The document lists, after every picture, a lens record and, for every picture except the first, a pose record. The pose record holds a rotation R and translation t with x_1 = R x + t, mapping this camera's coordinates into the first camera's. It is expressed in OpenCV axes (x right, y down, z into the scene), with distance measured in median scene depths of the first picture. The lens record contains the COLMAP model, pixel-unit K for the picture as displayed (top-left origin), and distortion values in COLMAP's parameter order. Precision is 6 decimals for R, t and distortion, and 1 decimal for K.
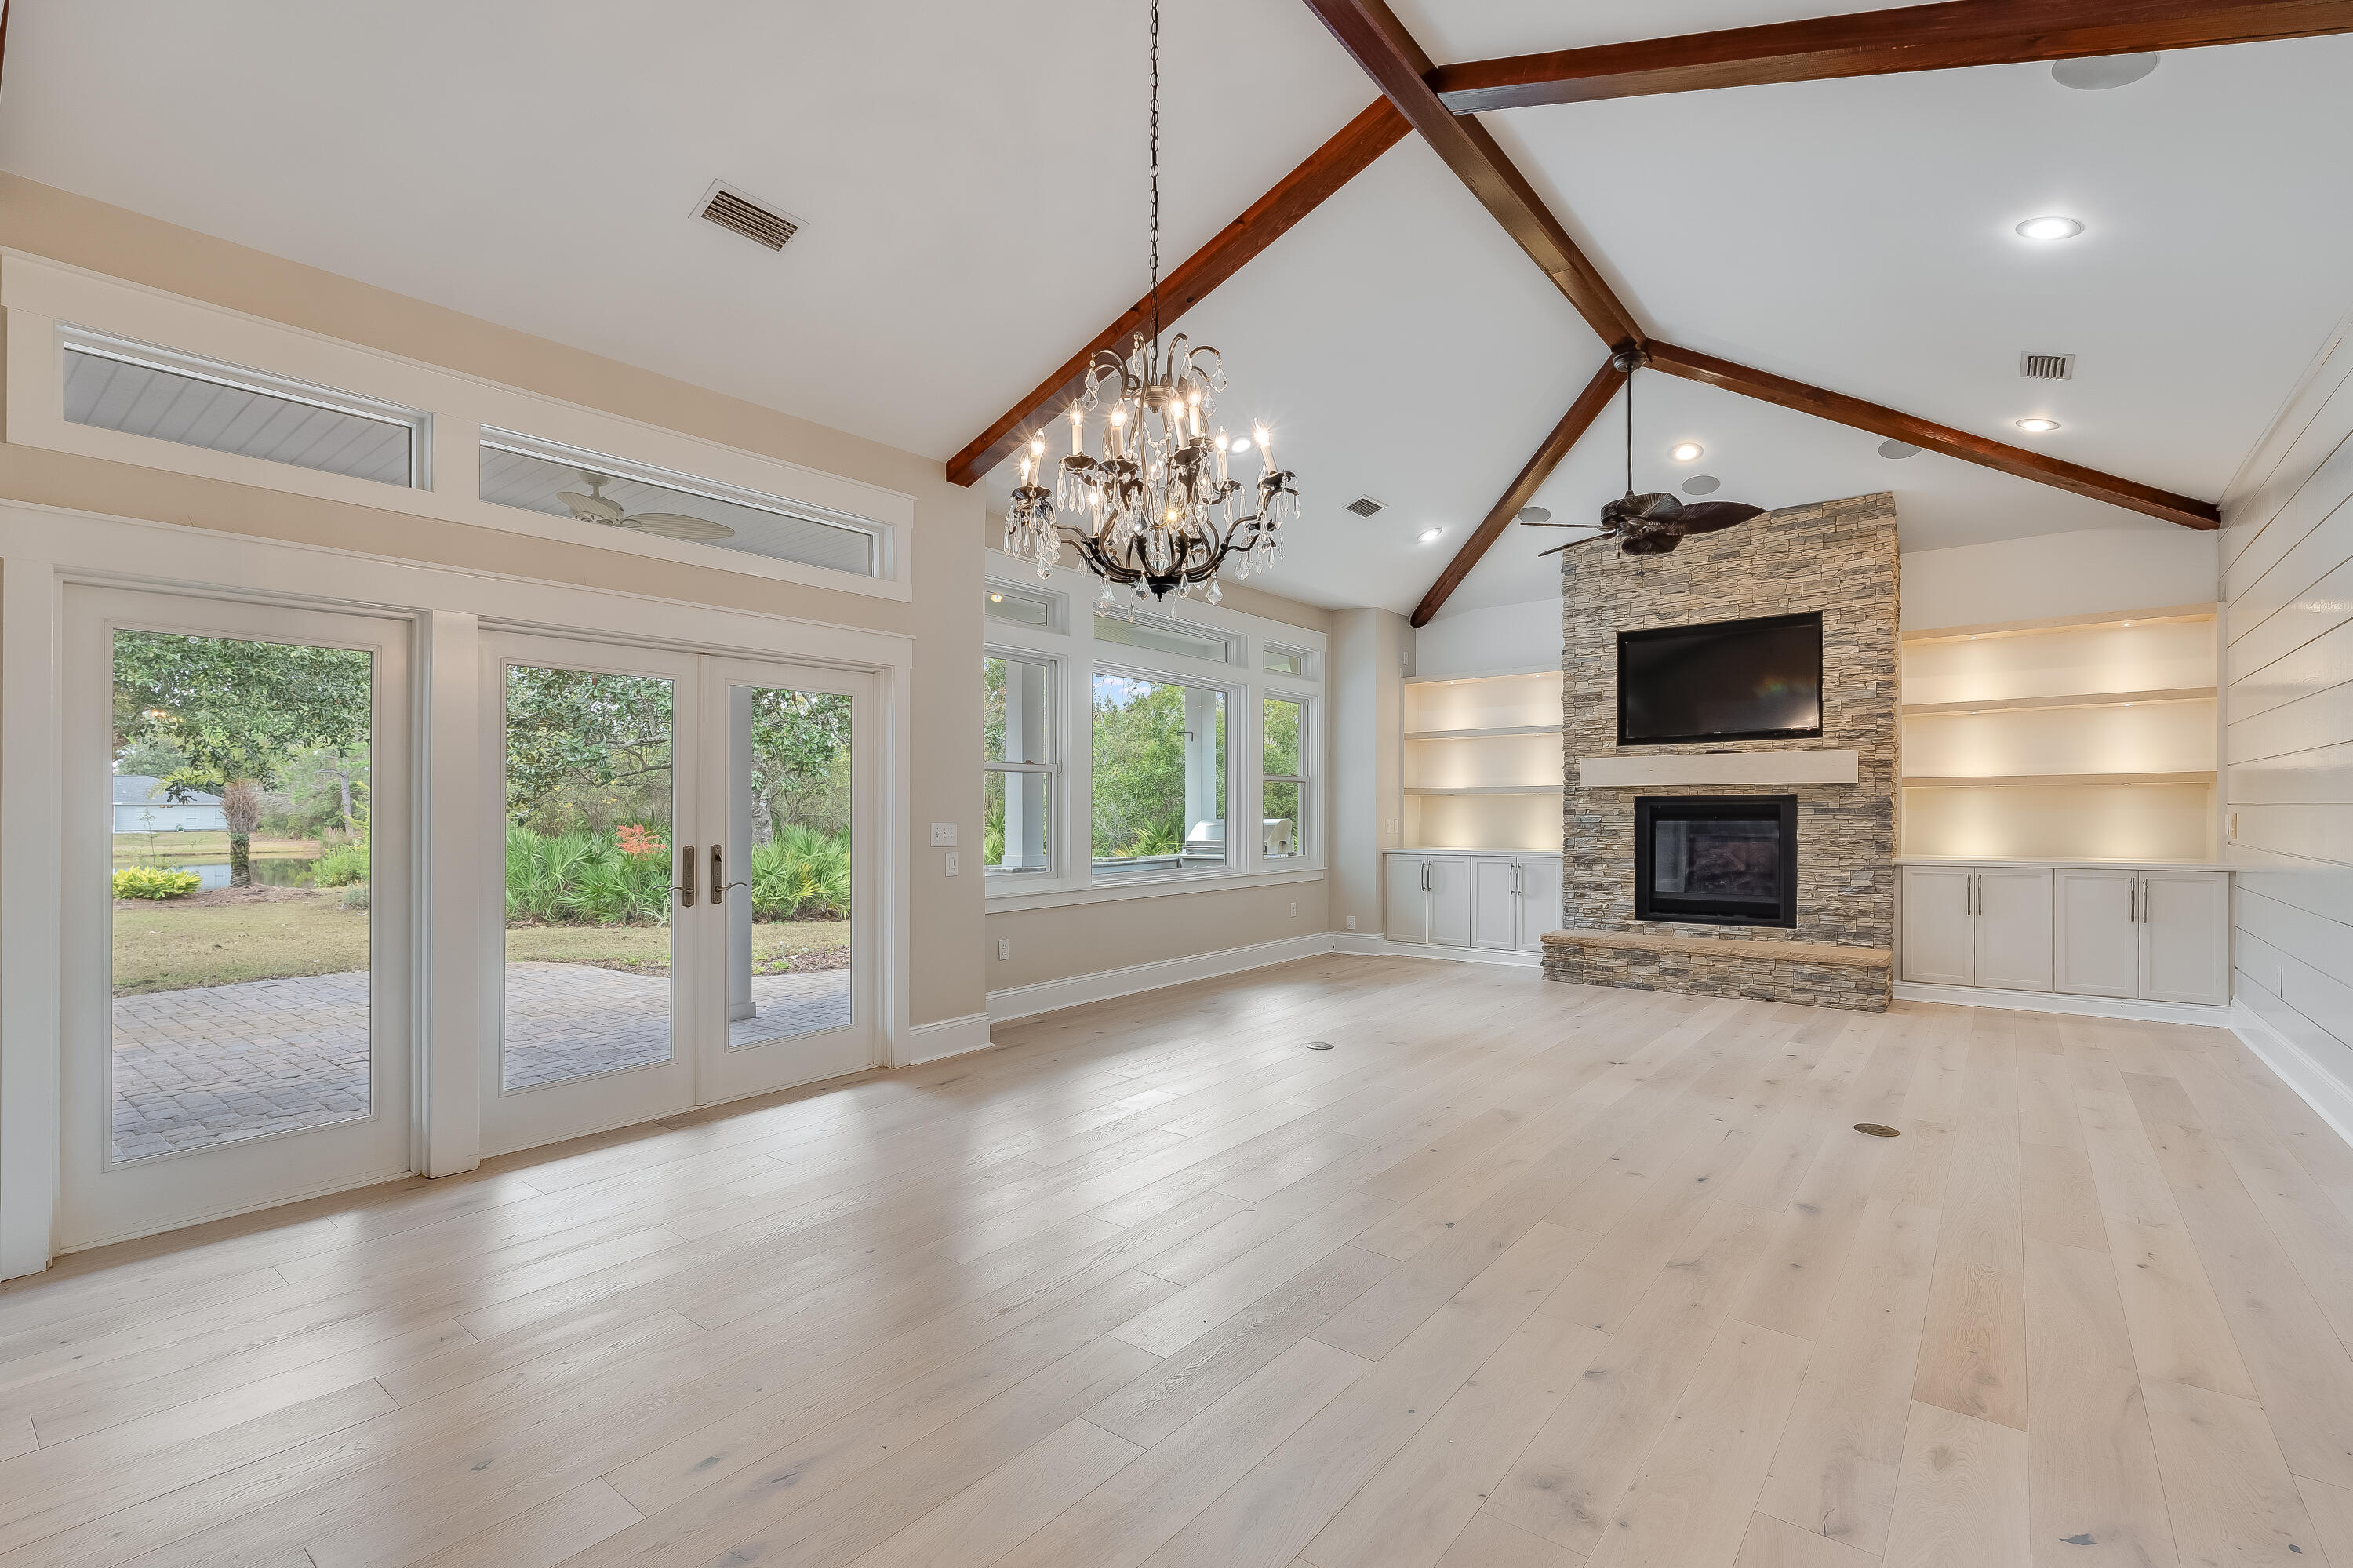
lens RADIAL K [[1045.7, 0, 1175.2], [0, 1045.7, 804.9], [0, 0, 1]] dist [-0.014871, 0.000507]
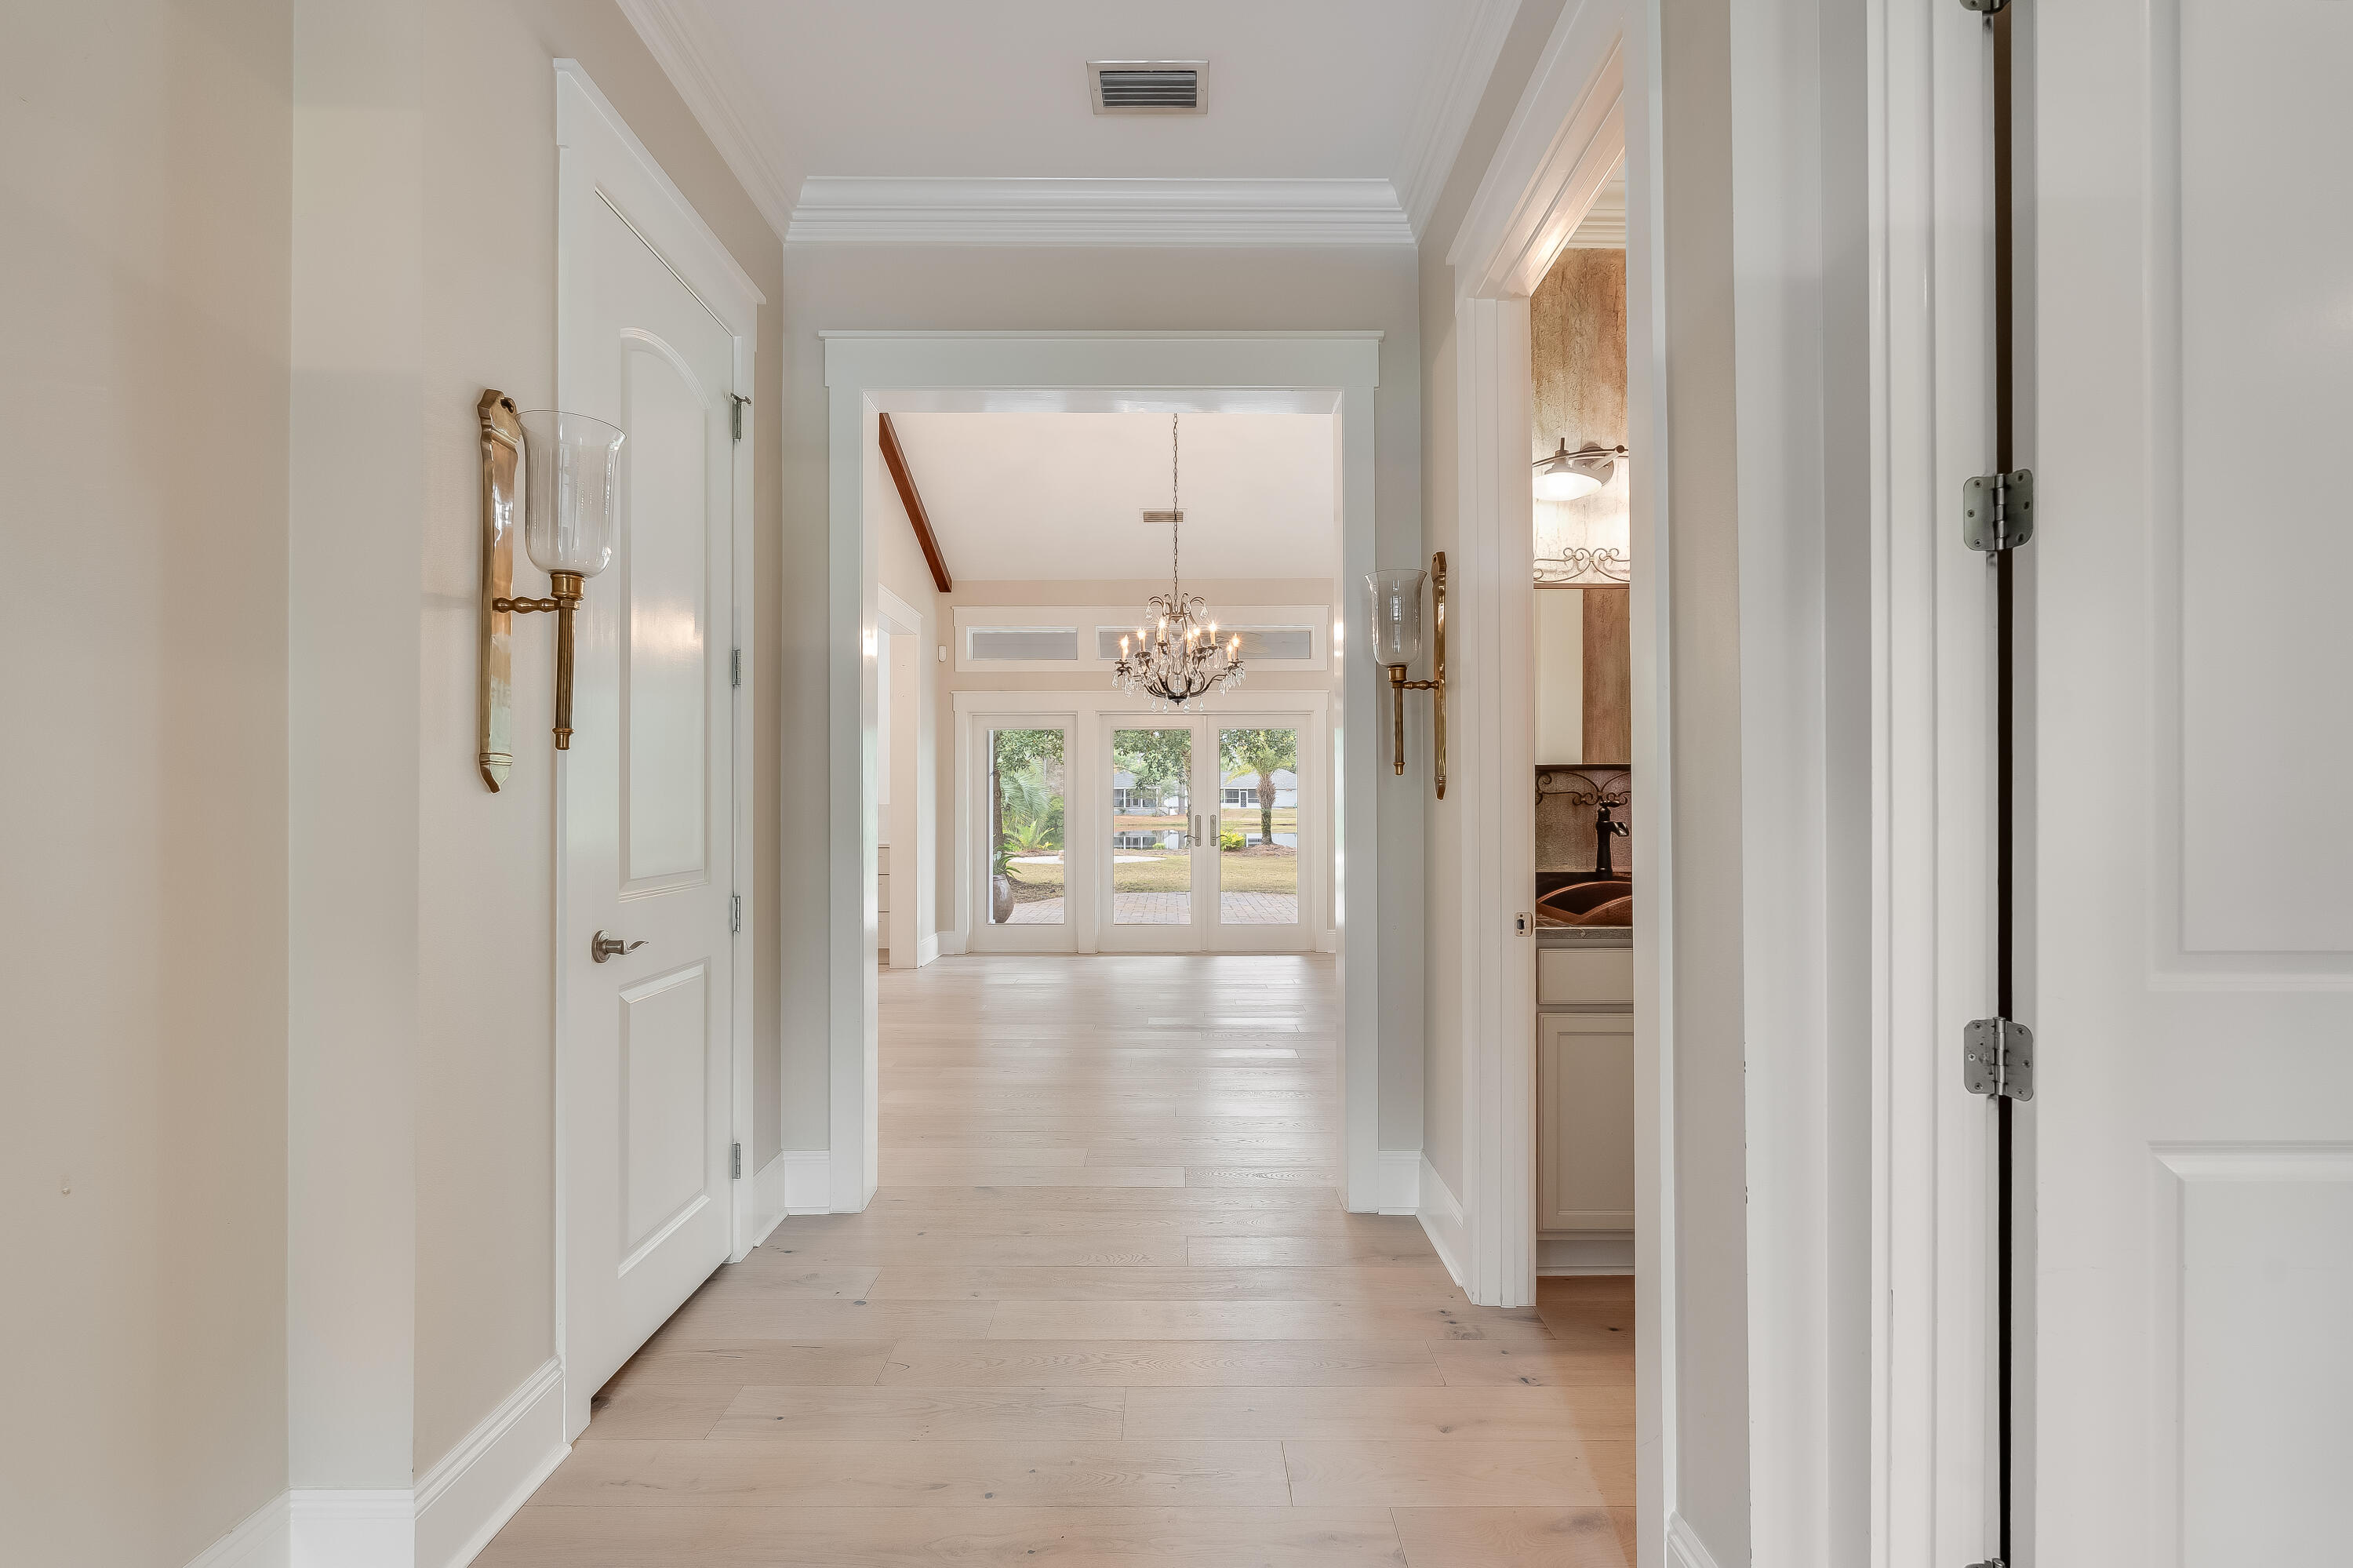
lens RADIAL K [[1043.7, 0, 1169.2], [0, 1043.7, 796.3], [0, 0, 1]] dist [-0.001491, 0.000345]
pose [[0.625279, 0.005420, -0.780382, 0.874377], [-0.000629, 0.999979, 0.006442, -0.006933], [0.780401, -0.003537, 0.625269, -0.219292]]
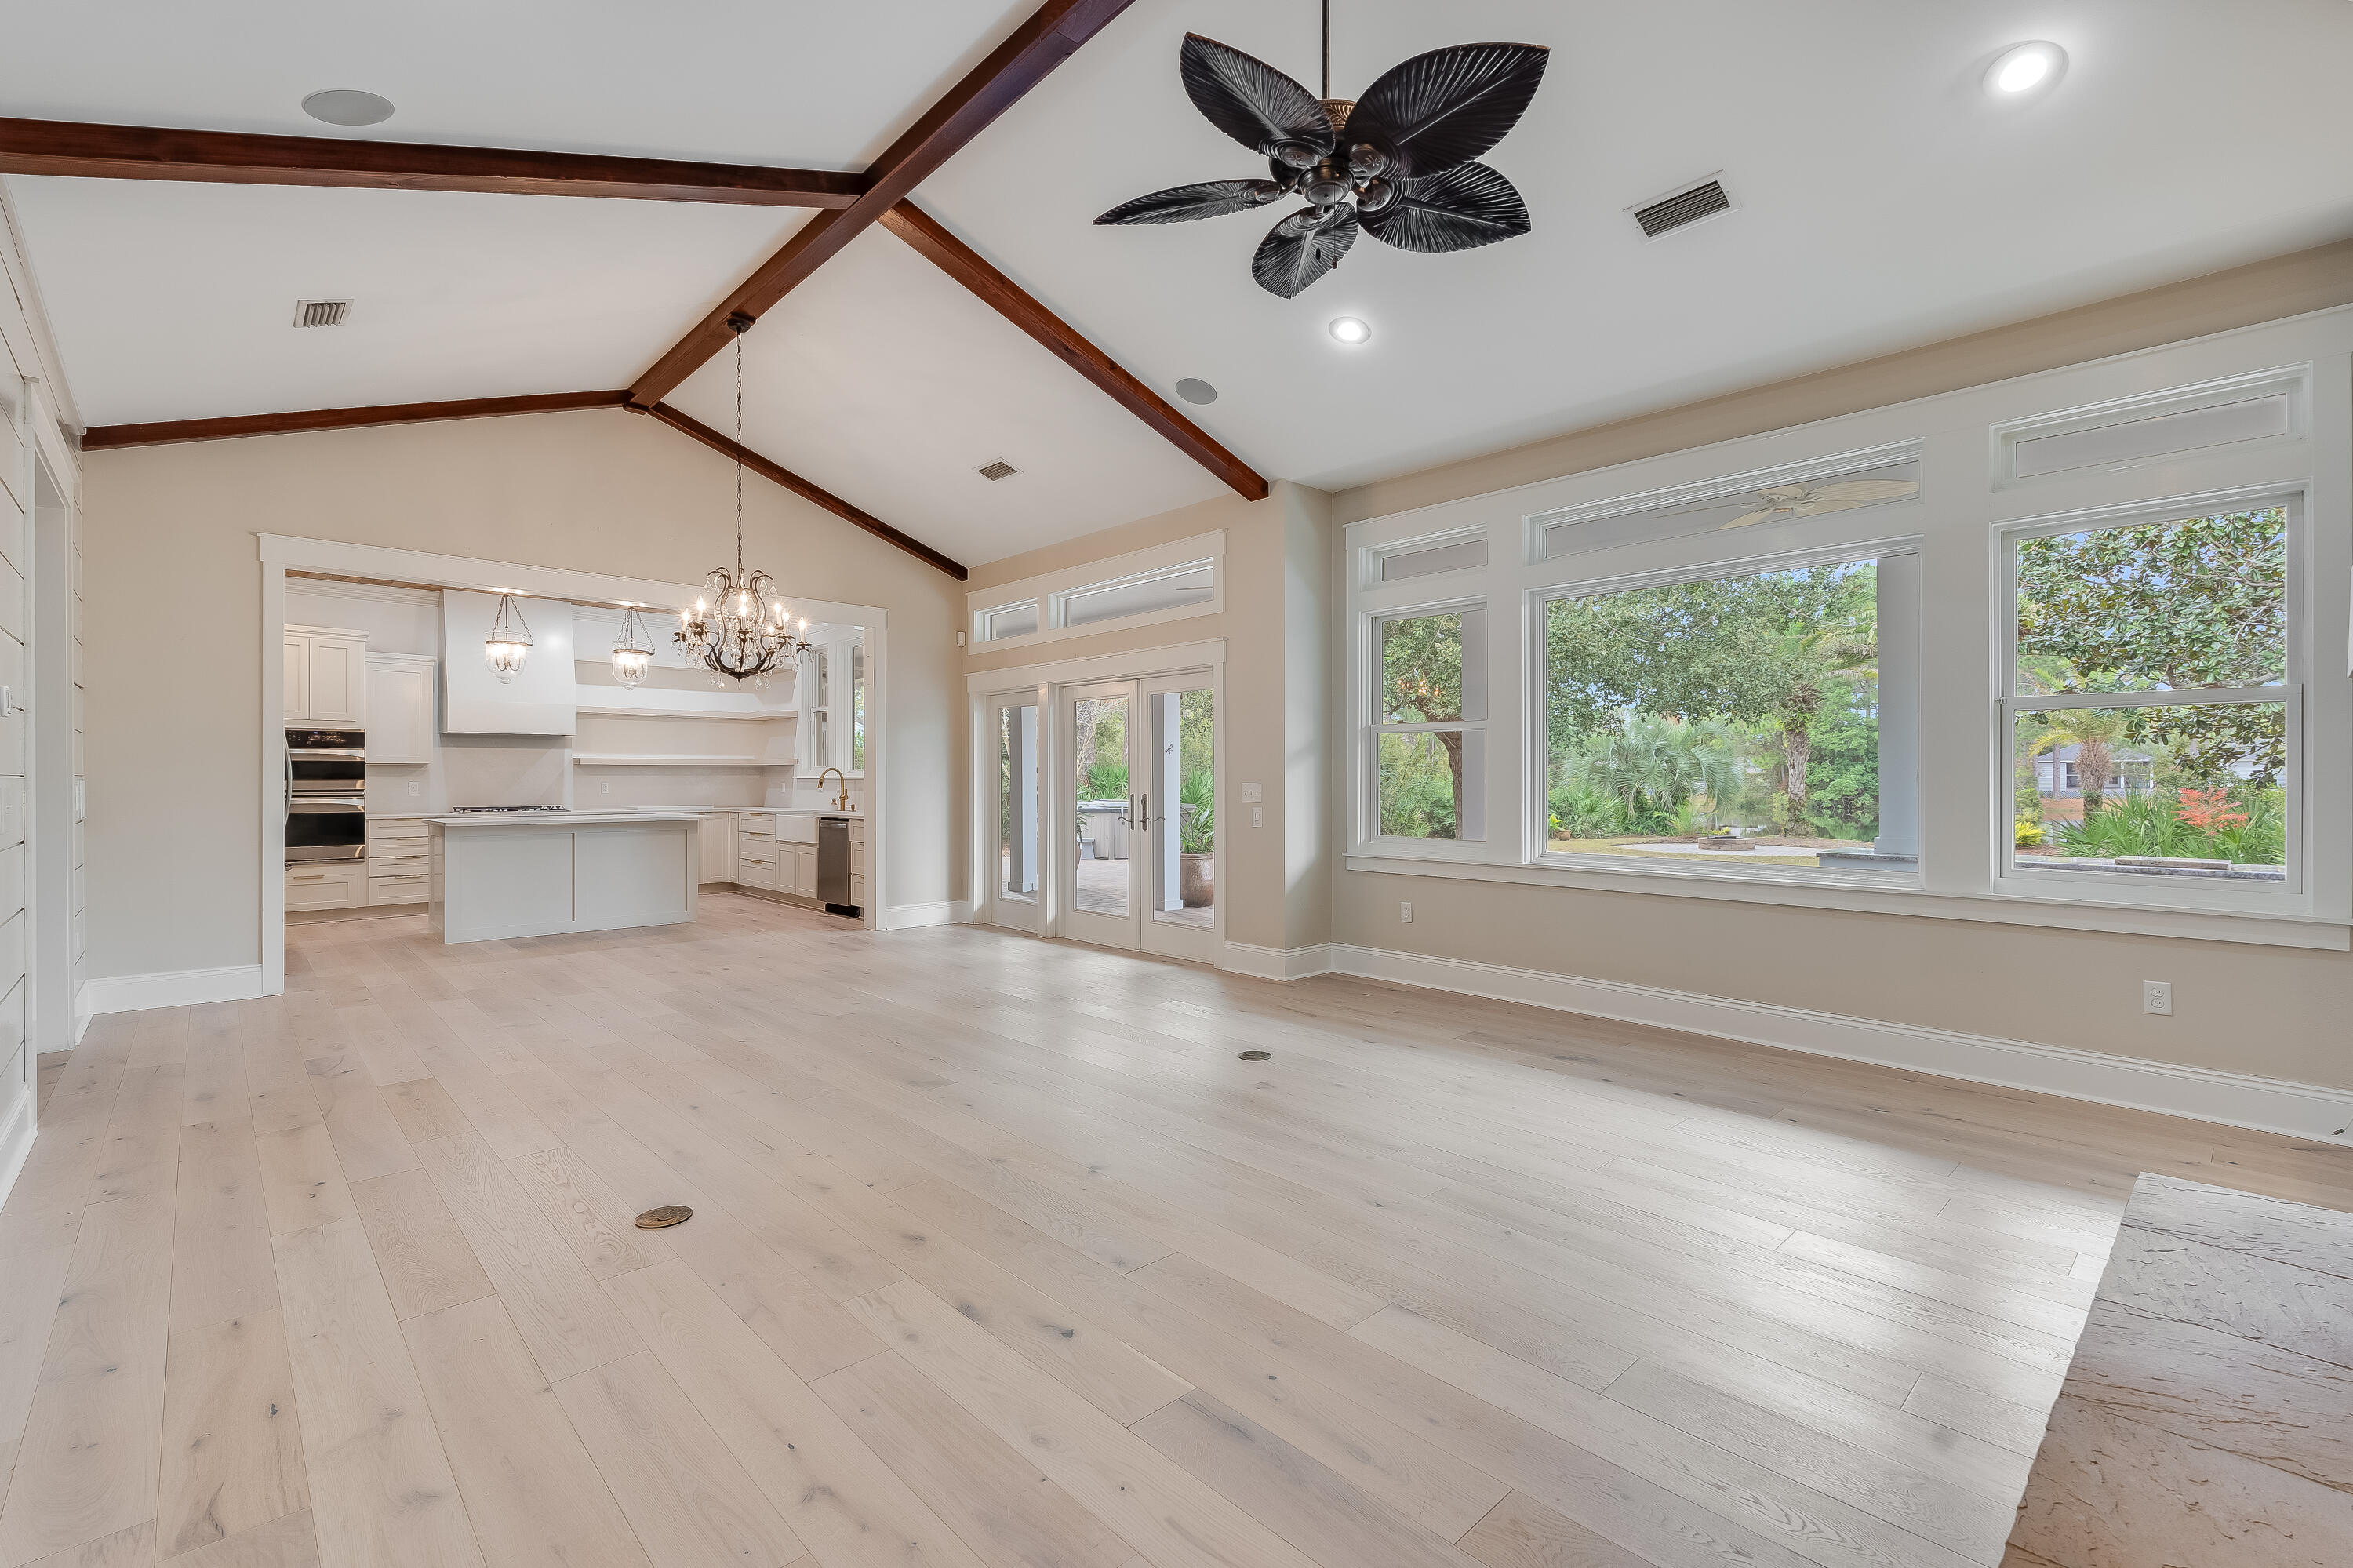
lens RADIAL K [[1050.1, 0, 1176.5], [0, 1050.1, 784.0], [0, 0, 1]] dist [-0.002060, -0.000236]
pose [[-0.144014, 0.013541, -0.989483, 1.050258], [0.009387, 0.999880, 0.012317, 0.002140], [0.989531, -0.007514, -0.144124, 1.138211]]
